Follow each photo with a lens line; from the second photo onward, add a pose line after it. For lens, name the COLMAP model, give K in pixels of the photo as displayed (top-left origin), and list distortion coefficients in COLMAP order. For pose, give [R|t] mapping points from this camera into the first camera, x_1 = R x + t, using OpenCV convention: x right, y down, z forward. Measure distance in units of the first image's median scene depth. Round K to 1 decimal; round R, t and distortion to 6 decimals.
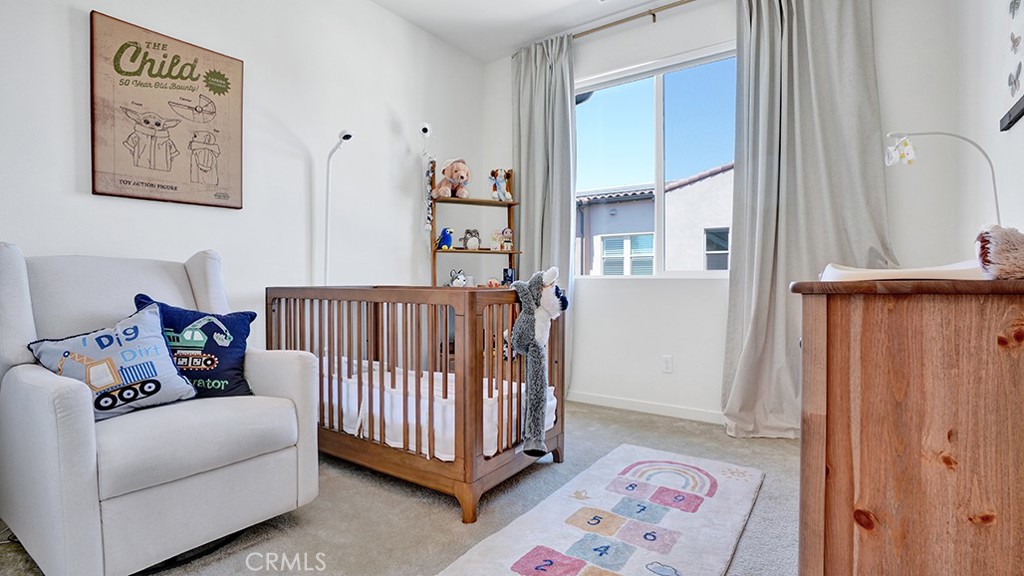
lens RADIAL K [[489.5, 0, 515.8], [0, 489.5, 287.3], [0, 0, 1]] dist [-0.011240, 0.000308]
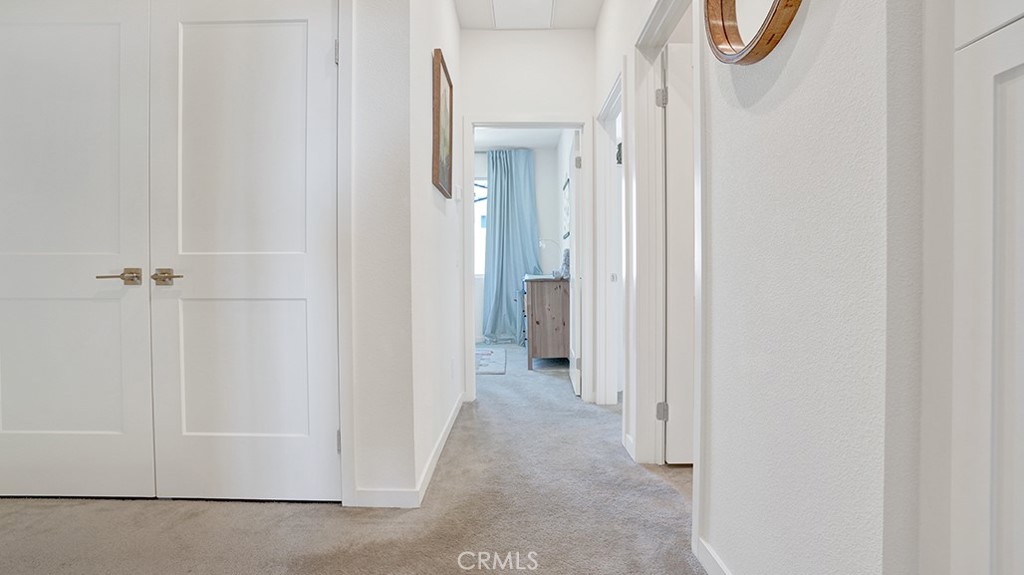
lens RADIAL K [[489.5, 0, 510.4], [0, 489.5, 284.5], [0, 0, 1]] dist [-0.011240, 0.000308]
pose [[0.827920, -0.002694, 0.560840, -0.939025], [0.006028, 0.999973, -0.004094, 0.025398], [-0.560814, 0.006770, 0.827914, -1.215018]]
